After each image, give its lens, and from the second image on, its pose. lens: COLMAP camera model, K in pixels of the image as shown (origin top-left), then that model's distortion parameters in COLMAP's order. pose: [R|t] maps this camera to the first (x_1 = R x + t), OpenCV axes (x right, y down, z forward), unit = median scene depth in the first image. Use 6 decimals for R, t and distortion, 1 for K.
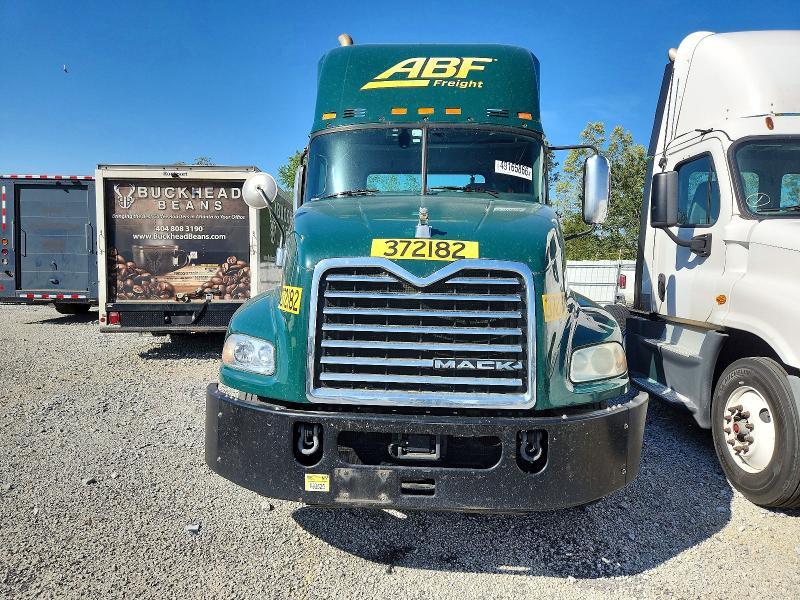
lens RADIAL K [[571.0, 0, 401.1], [0, 571.0, 301.4], [0, 0, 1]] dist [0.037884, -0.007205]
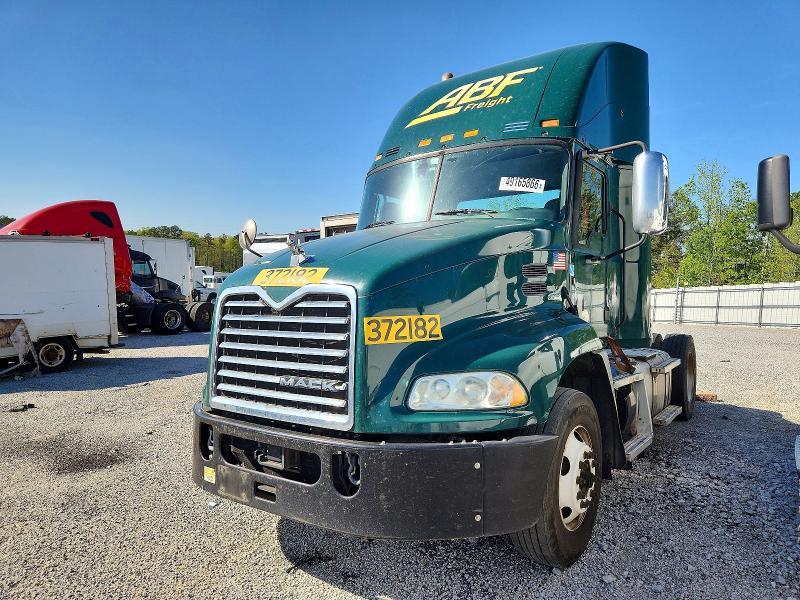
lens RADIAL K [[571.0, 0, 401.4], [0, 571.0, 301.4], [0, 0, 1]] dist [0.037884, -0.007205]
pose [[0.833489, -0.018783, -0.552217, 0.845137], [-0.008879, 0.998838, -0.047376, 0.007433], [0.552465, 0.044390, 0.832354, 0.202126]]
